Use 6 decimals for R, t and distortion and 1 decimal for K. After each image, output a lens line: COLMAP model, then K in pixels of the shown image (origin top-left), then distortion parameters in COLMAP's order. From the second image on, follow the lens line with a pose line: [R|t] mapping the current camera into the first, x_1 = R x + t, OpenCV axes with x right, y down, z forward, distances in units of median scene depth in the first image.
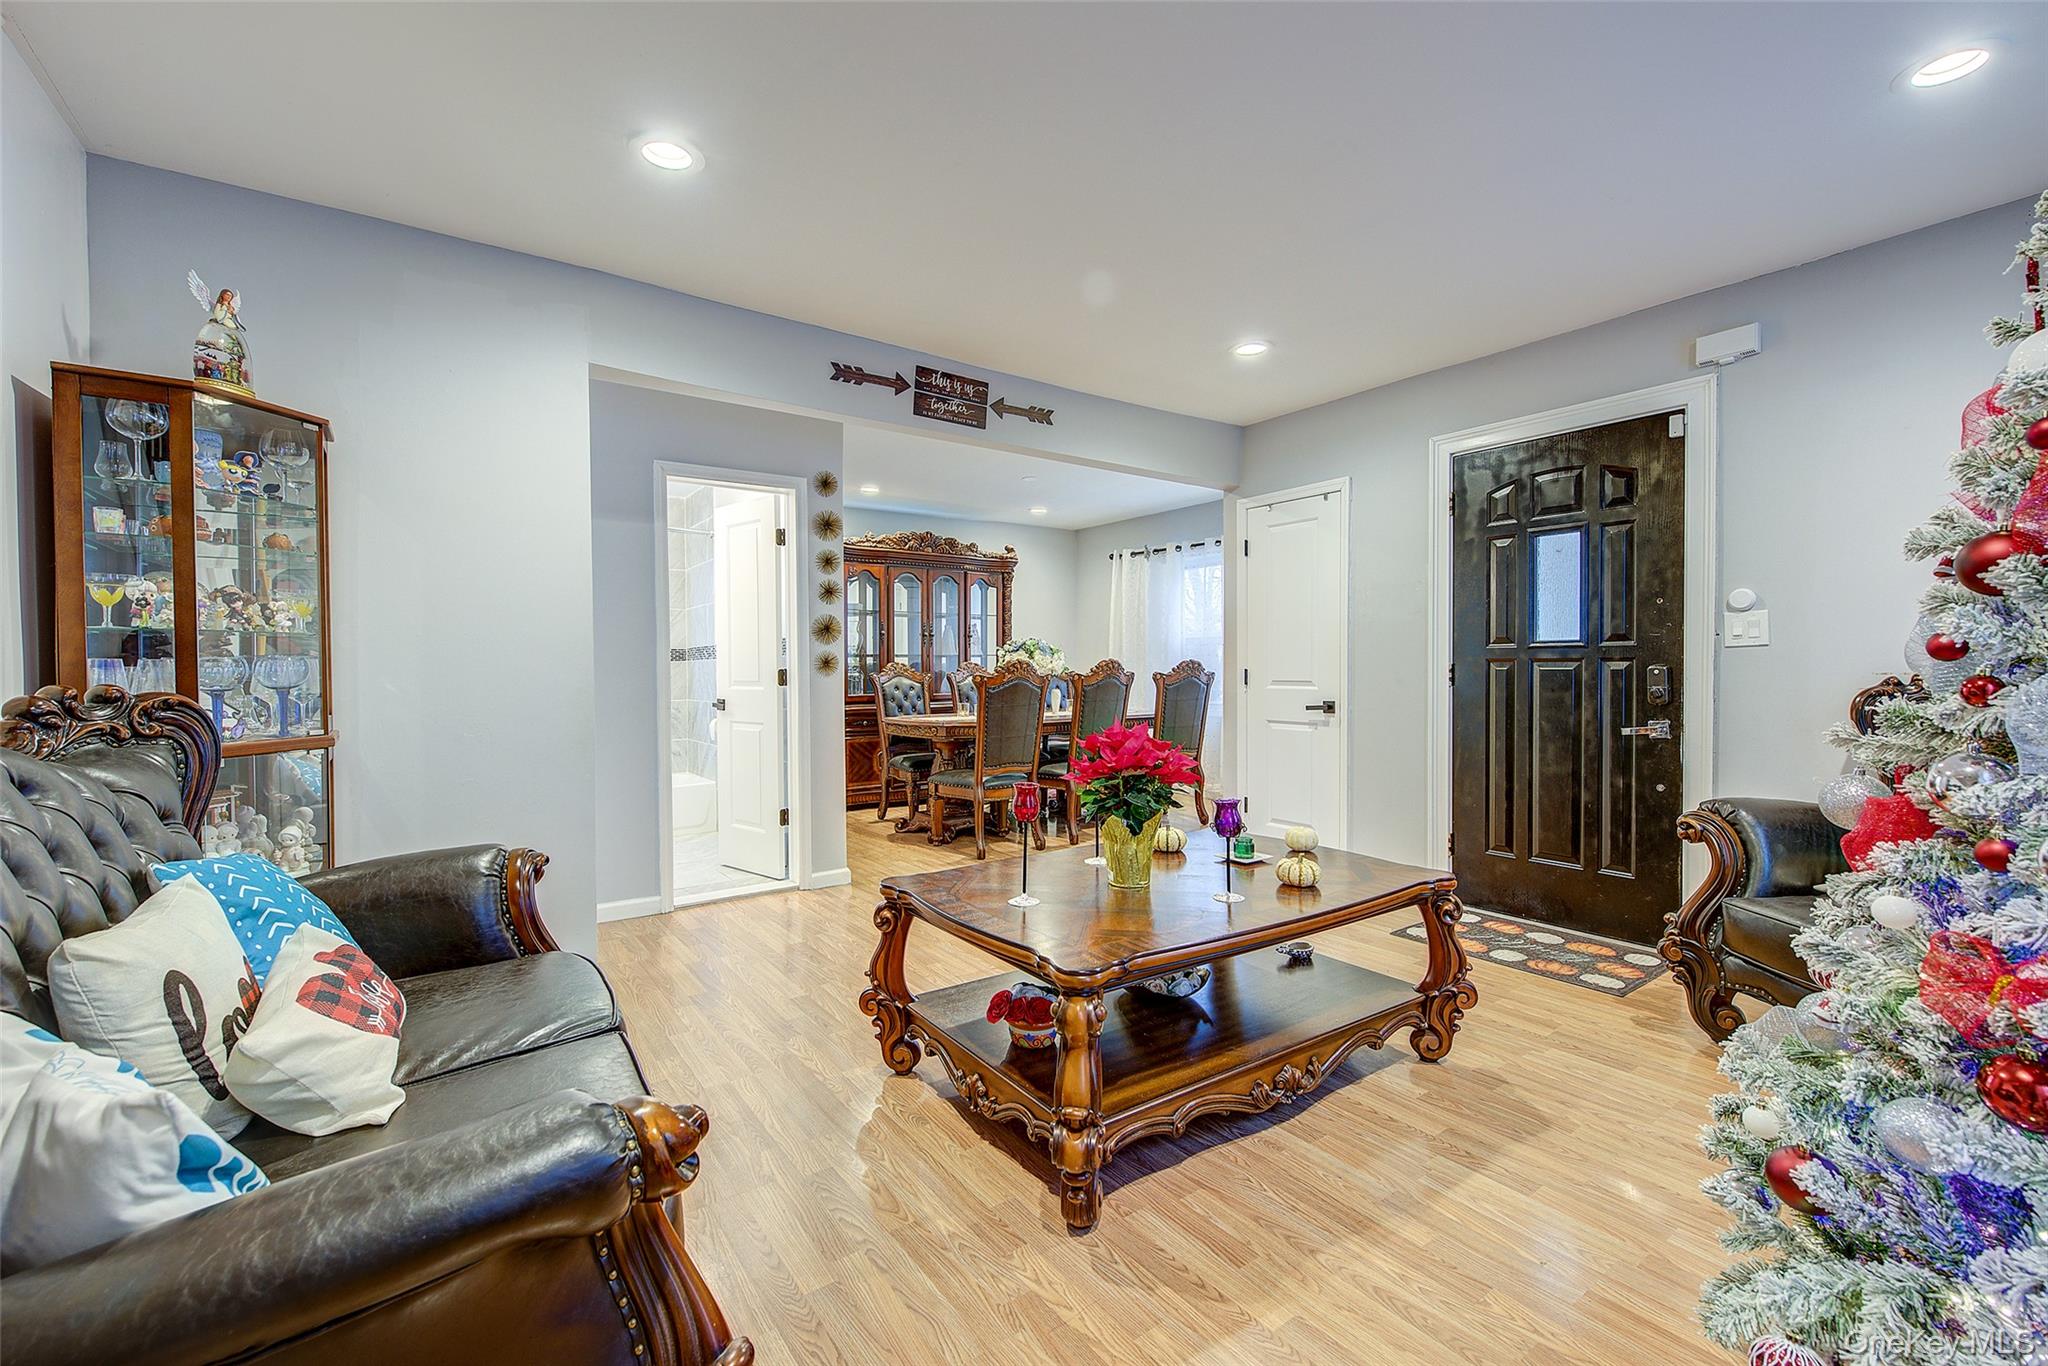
lens RADIAL K [[852.5, 0, 1029.7], [0, 852.5, 679.7], [0, 0, 1]] dist [0.001036, -0.000283]
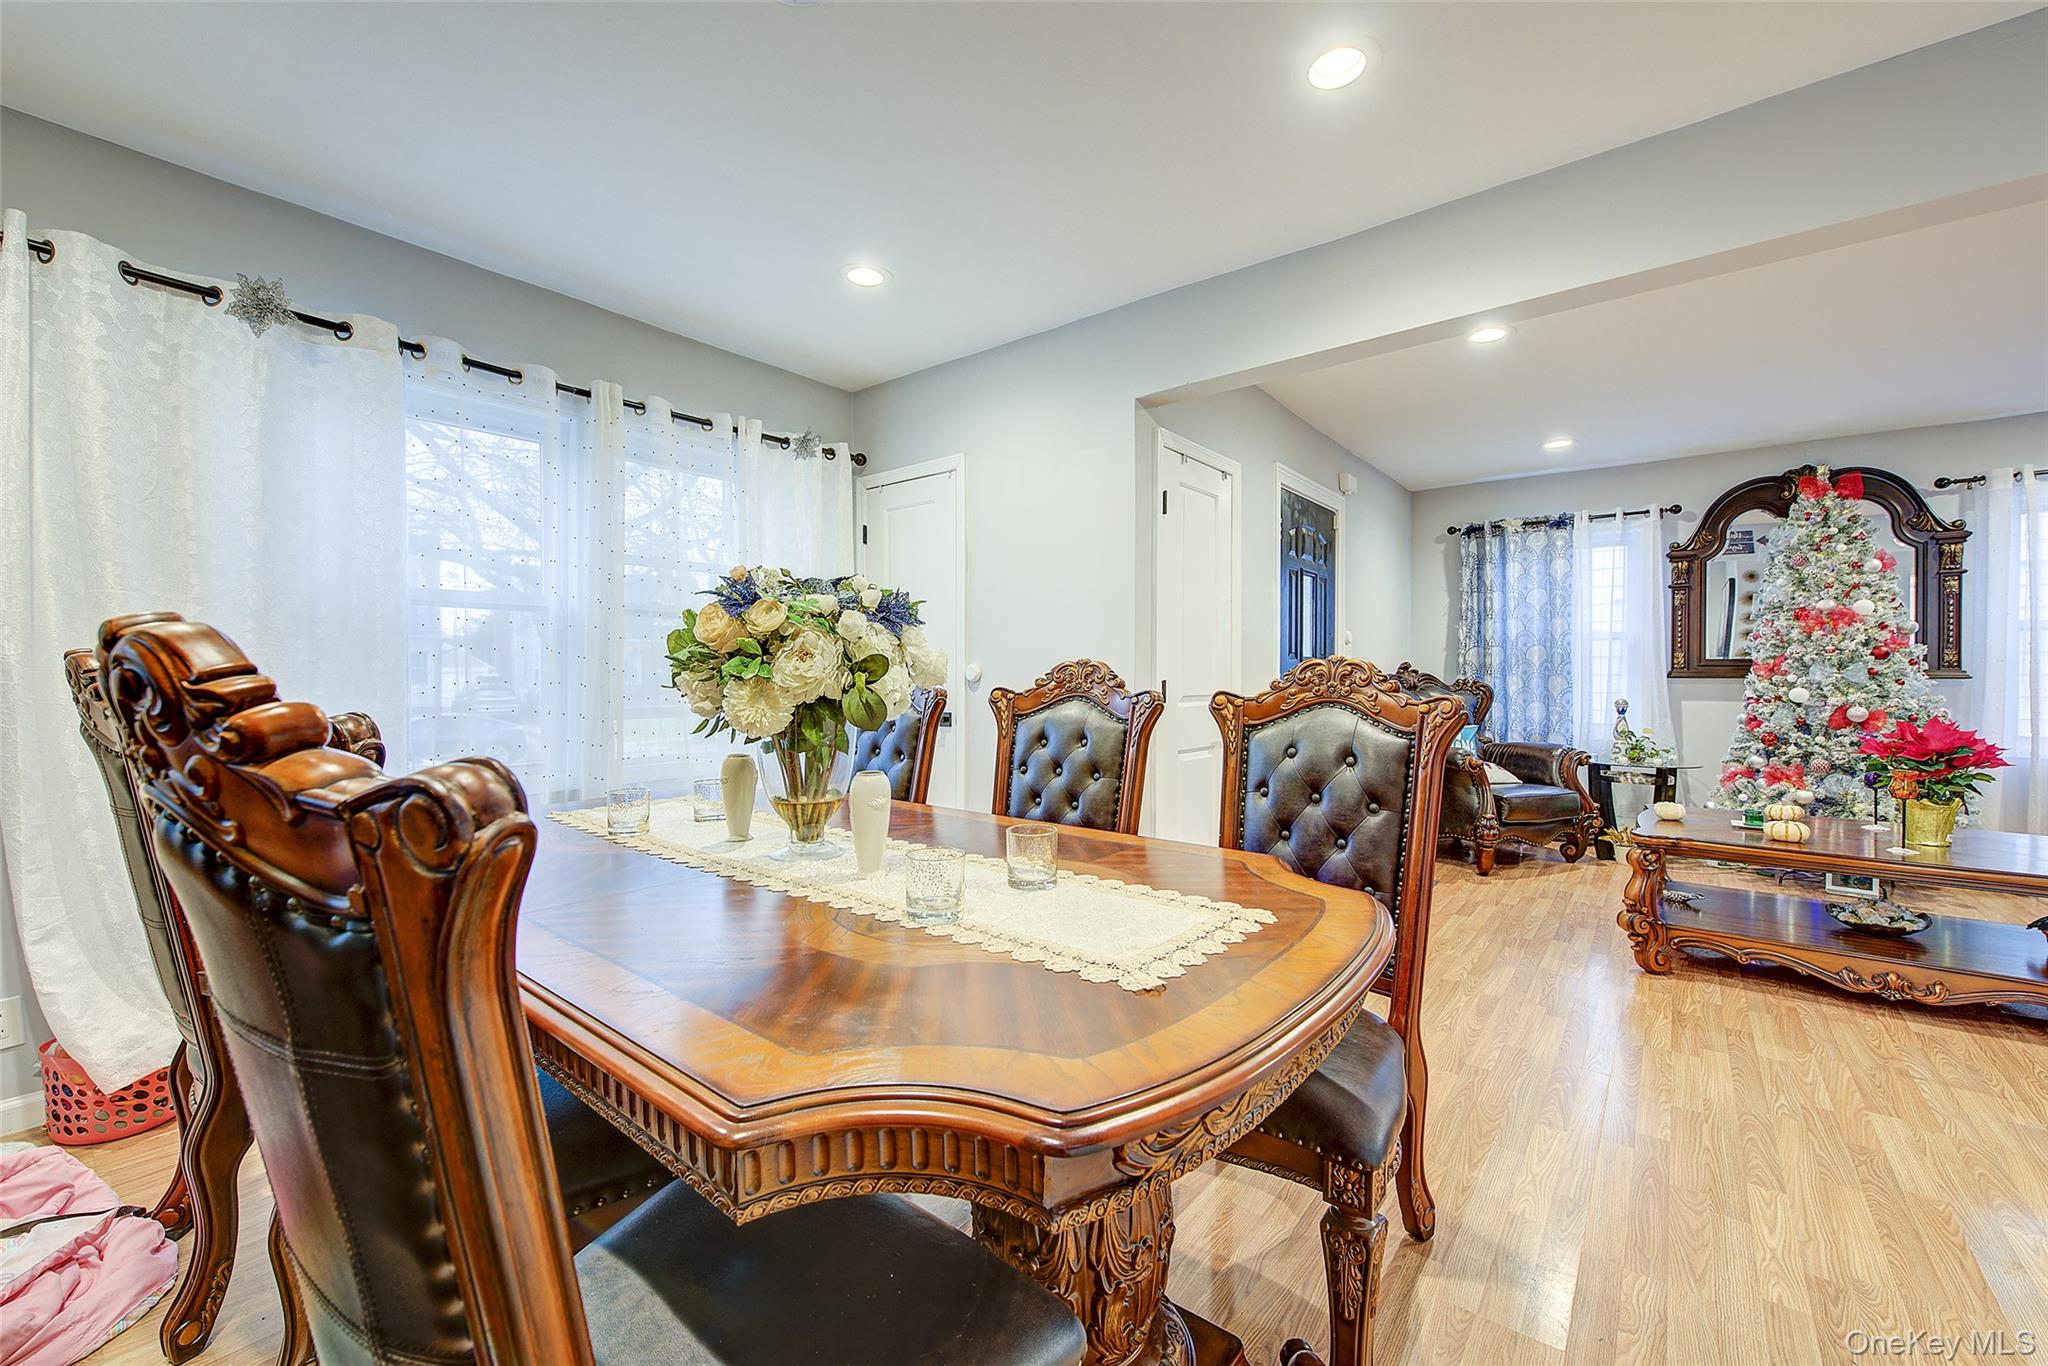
lens RADIAL K [[817.8, 0, 1030.8], [0, 817.8, 681.7], [0, 0, 1]] dist [-0.002822, -0.001168]
pose [[-0.268931, -0.004520, 0.963149, -0.469217], [0.014223, 0.999861, 0.008663, -0.025004], [-0.963054, 0.016029, -0.268830, 1.729585]]
